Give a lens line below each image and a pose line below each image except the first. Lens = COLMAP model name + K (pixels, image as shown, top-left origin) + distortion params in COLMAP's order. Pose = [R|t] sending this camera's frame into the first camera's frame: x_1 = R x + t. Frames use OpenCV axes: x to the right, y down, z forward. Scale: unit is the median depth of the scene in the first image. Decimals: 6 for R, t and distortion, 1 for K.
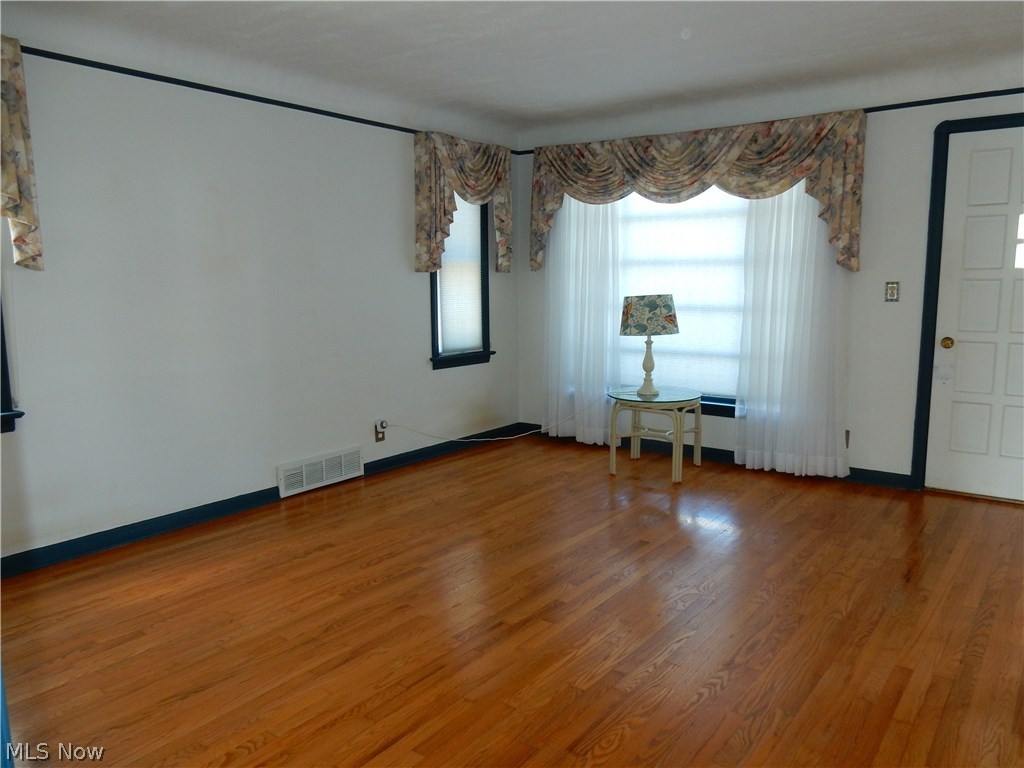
lens RADIAL K [[747.2, 0, 512.0], [0, 747.2, 384.0], [0, 0, 1]] dist [0.007743, -0.001346]
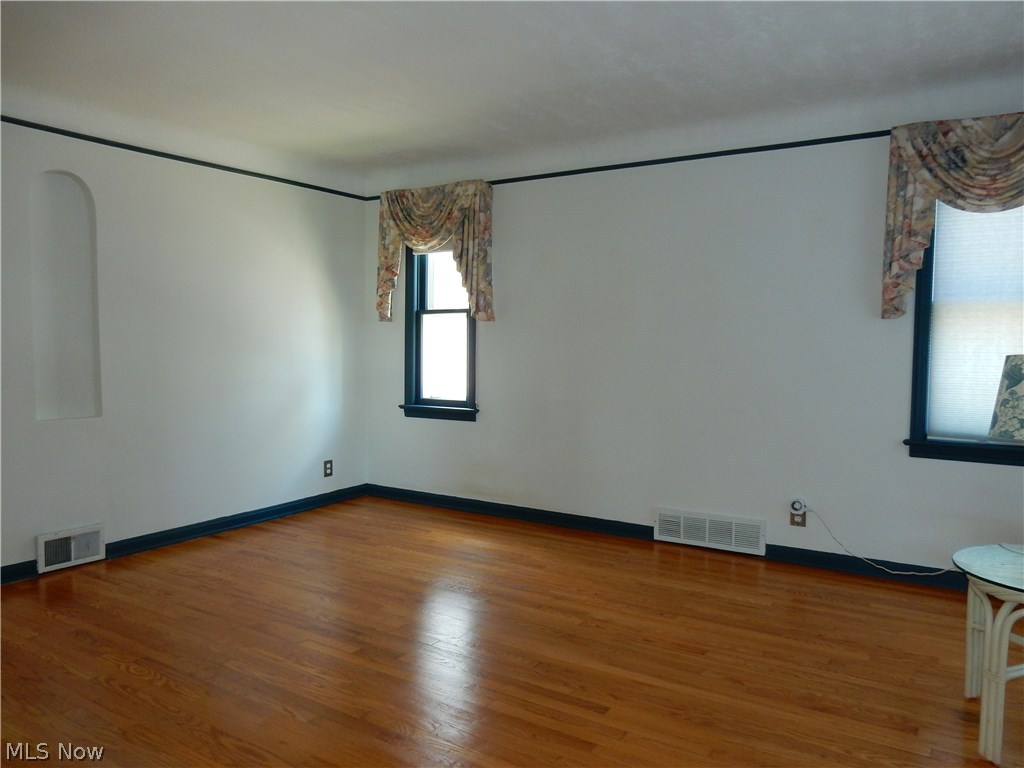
lens RADIAL K [[747.2, 0, 512.0], [0, 747.2, 384.0], [0, 0, 1]] dist [0.007743, -0.001346]
pose [[0.088225, 0.065712, -0.993931, 0.655891], [-0.148308, 0.987566, 0.052127, -0.079711], [0.984998, 0.142809, 0.096874, 0.652623]]
